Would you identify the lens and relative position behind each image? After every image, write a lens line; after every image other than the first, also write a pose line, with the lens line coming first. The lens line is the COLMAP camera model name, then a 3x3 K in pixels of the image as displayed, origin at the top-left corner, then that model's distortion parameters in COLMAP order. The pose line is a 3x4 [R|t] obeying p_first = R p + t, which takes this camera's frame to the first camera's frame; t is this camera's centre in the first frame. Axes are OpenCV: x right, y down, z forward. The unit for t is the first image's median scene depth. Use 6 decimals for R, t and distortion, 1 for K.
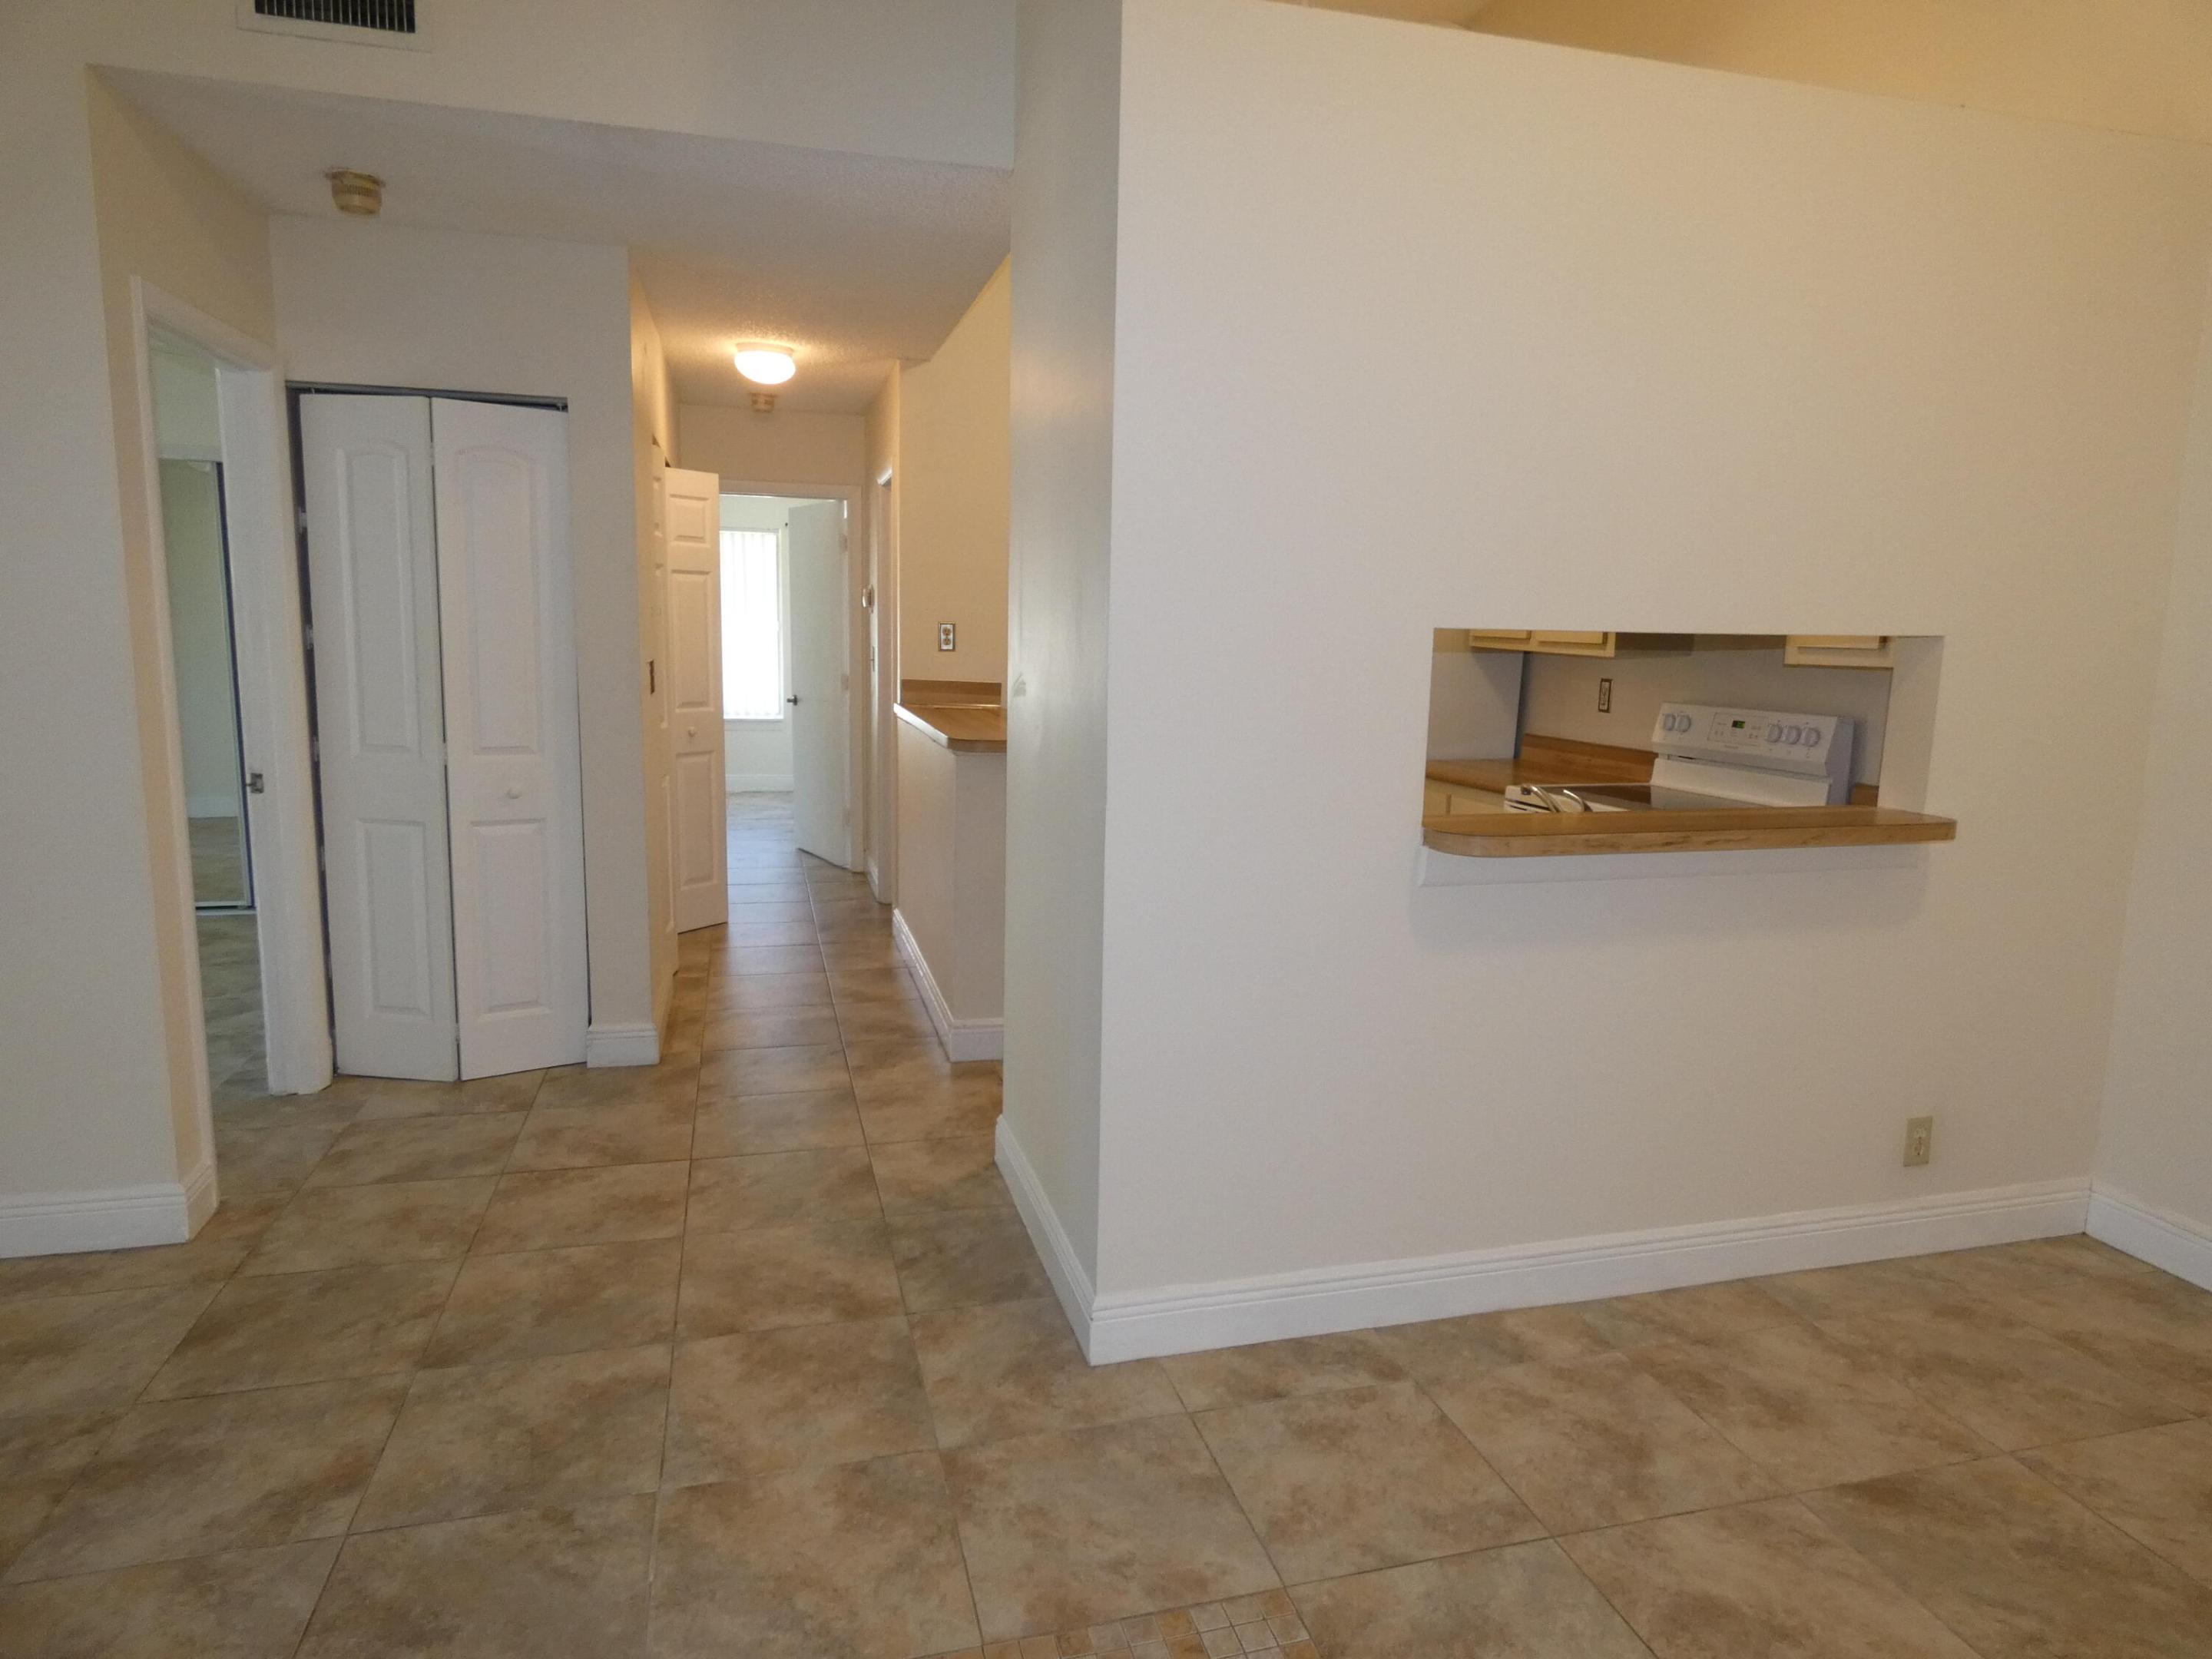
lens RADIAL K [[1318.3, 0, 1118.8], [0, 1318.3, 820.3], [0, 0, 1]] dist [-0.006588, 0.001988]
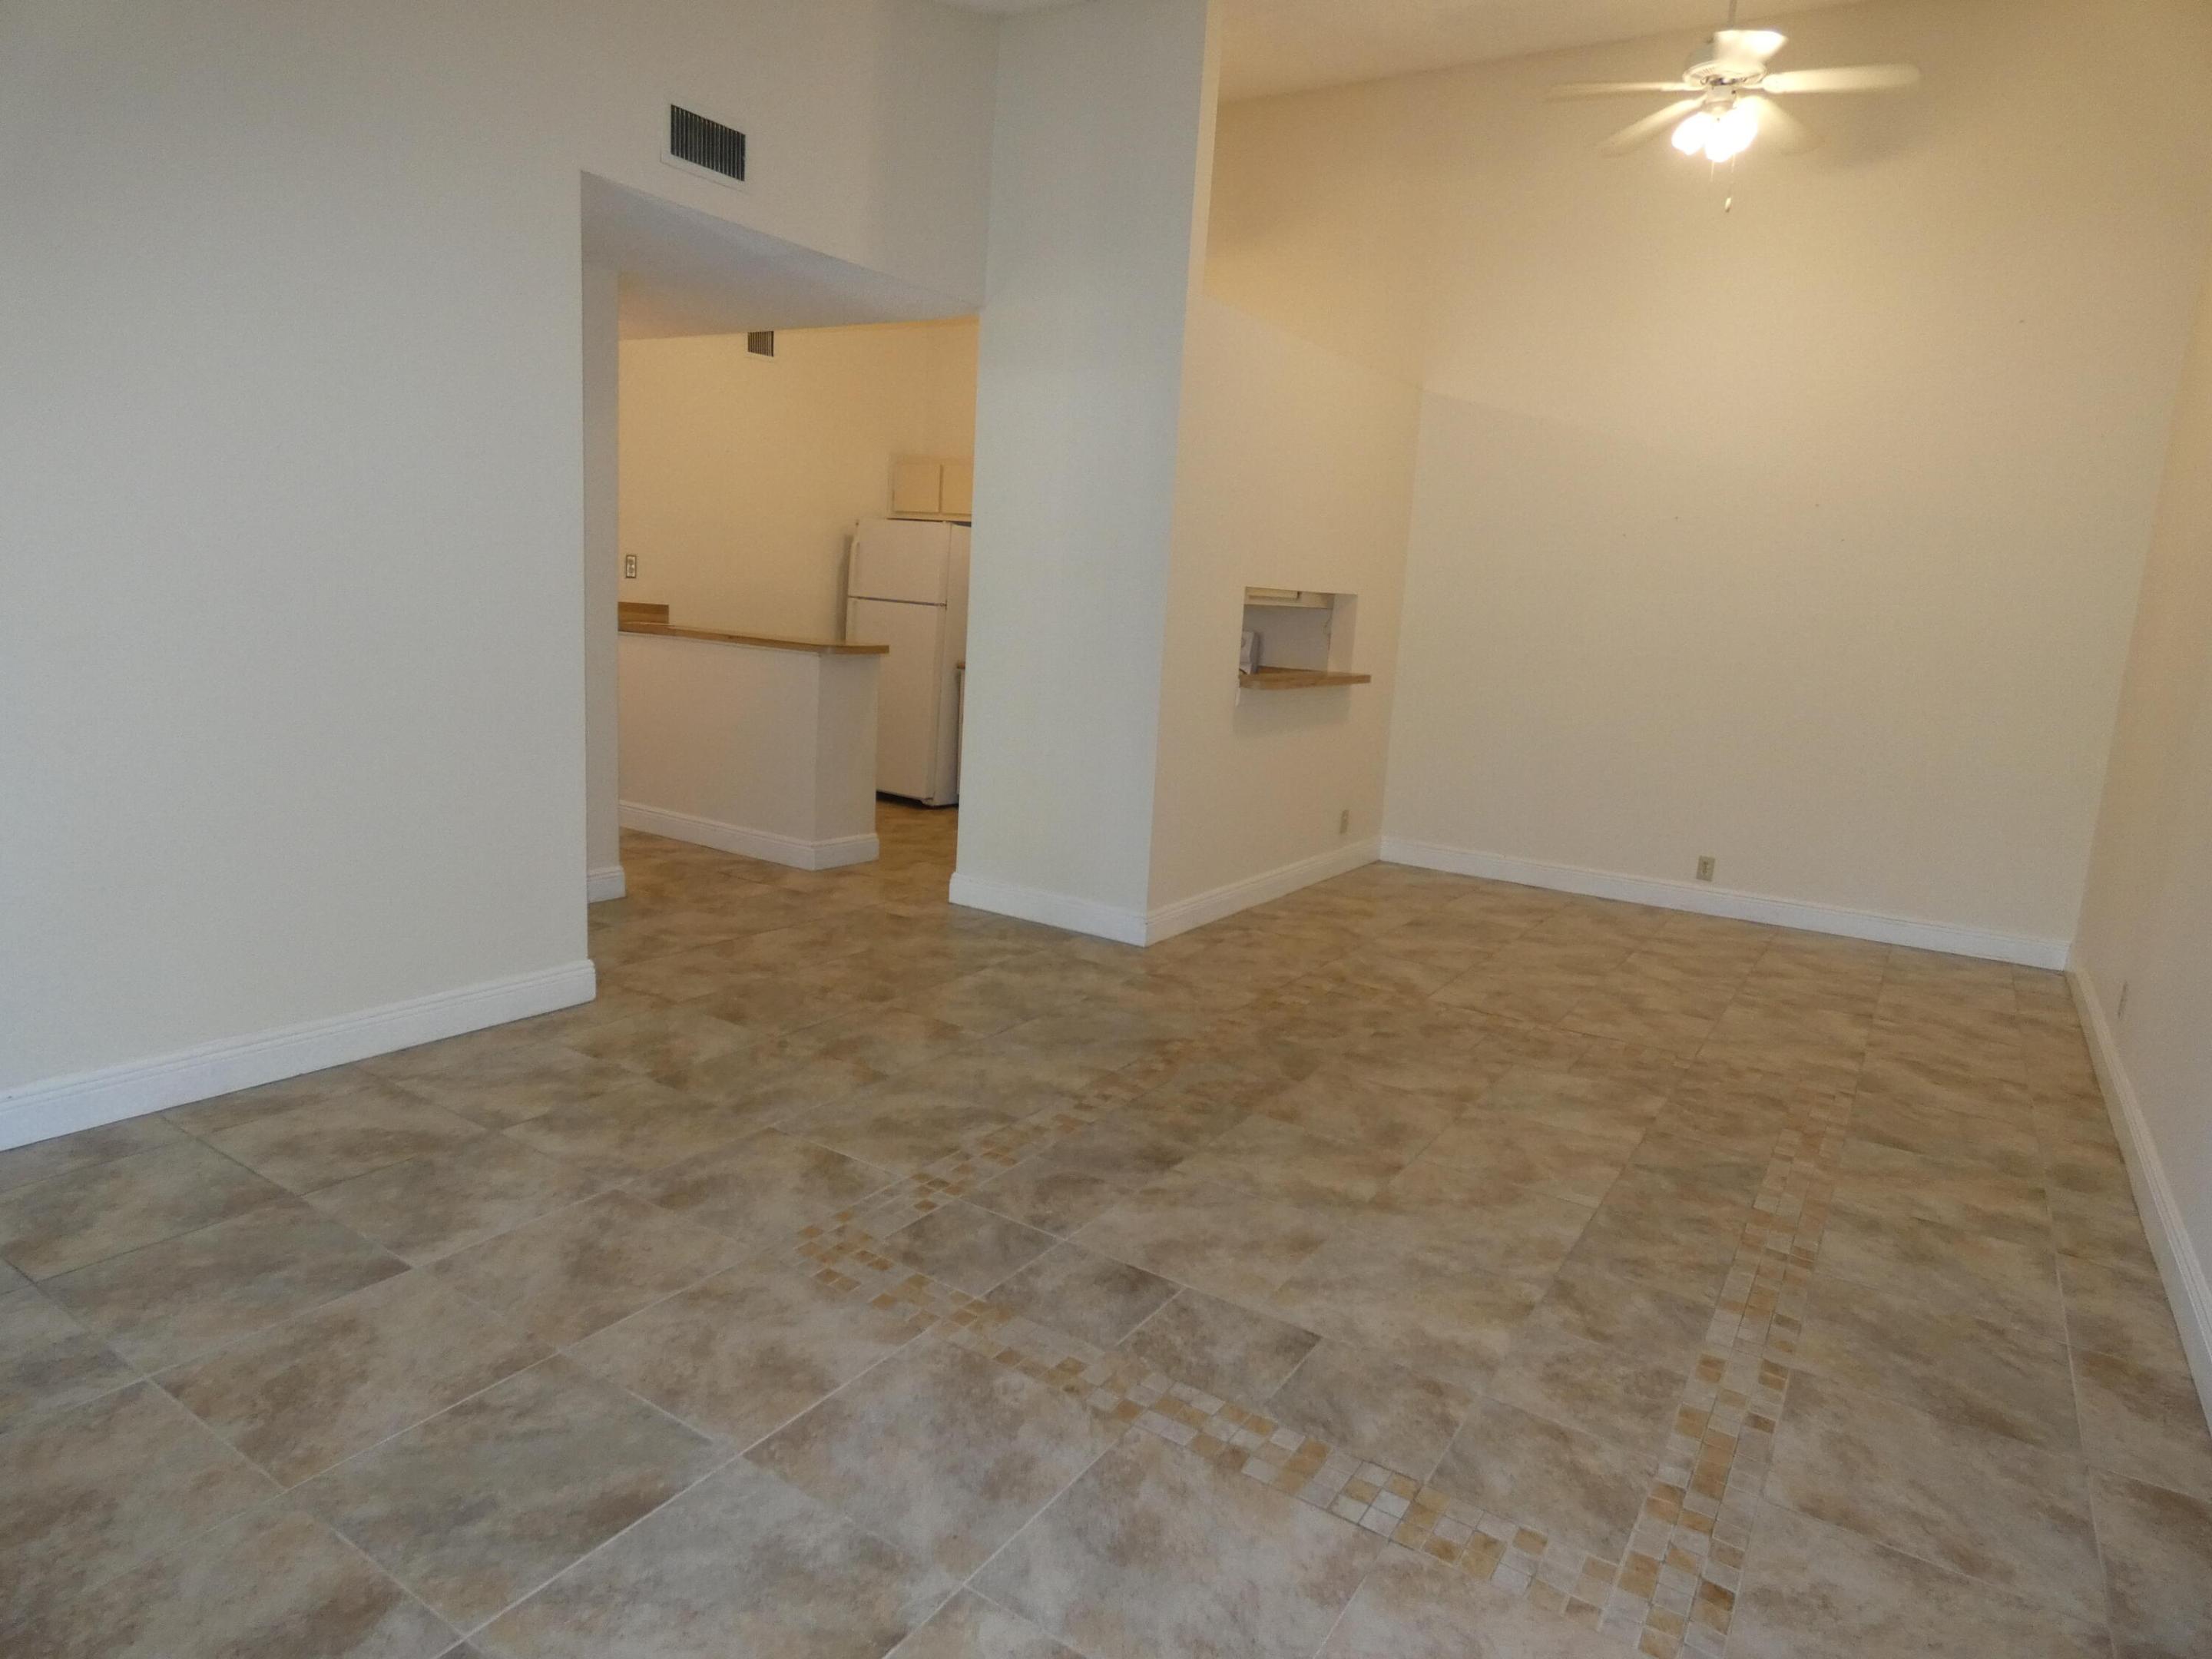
lens RADIAL K [[1323.2, 0, 1109.0], [0, 1323.2, 829.5], [0, 0, 1]] dist [-0.011561, 0.013909]
pose [[0.746462, -0.097200, 0.658291, -1.209429], [0.055183, 0.994909, 0.084329, 0.047828], [-0.663136, -0.026622, 0.748025, -0.431652]]
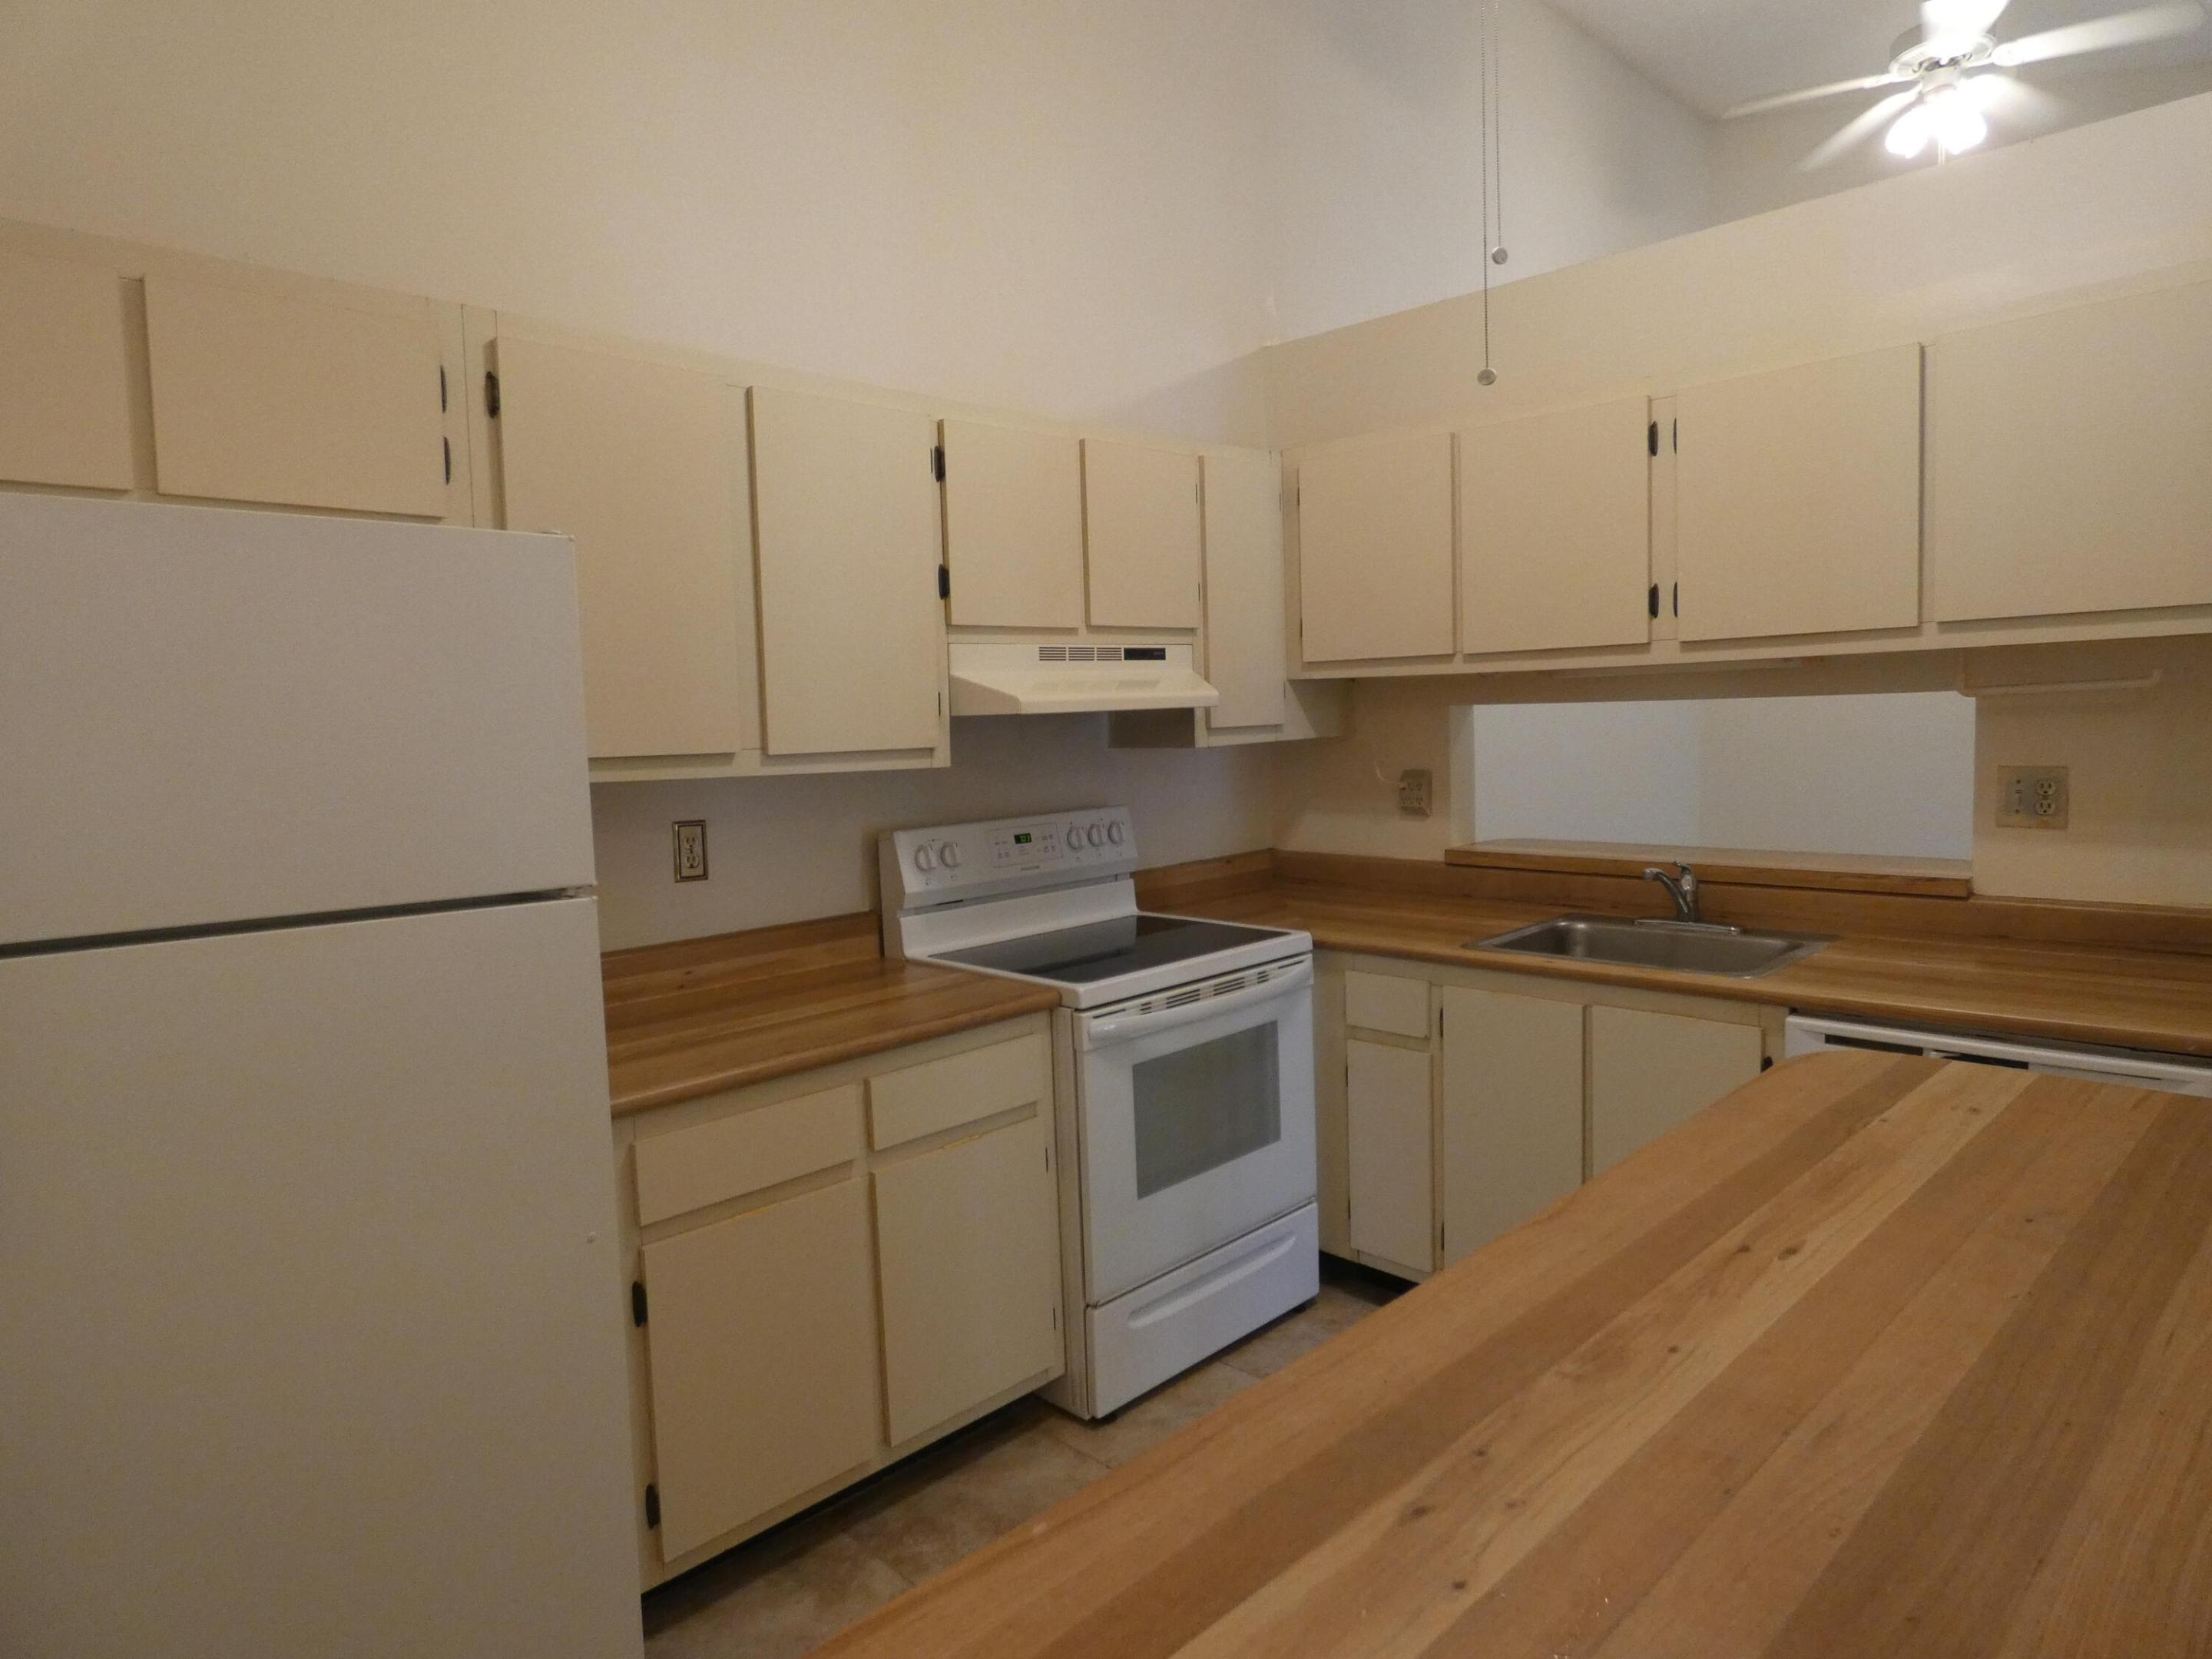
lens RADIAL K [[1315.0, 0, 1106.0], [0, 1315.0, 829.5], [0, 0, 1]] dist [-0.011853, -0.002802]
pose [[-0.478358, -0.079871, 0.874525, -0.320955], [0.153705, 0.972867, 0.172929, -0.288346], [-0.864609, 0.217141, -0.453102, 1.845413]]
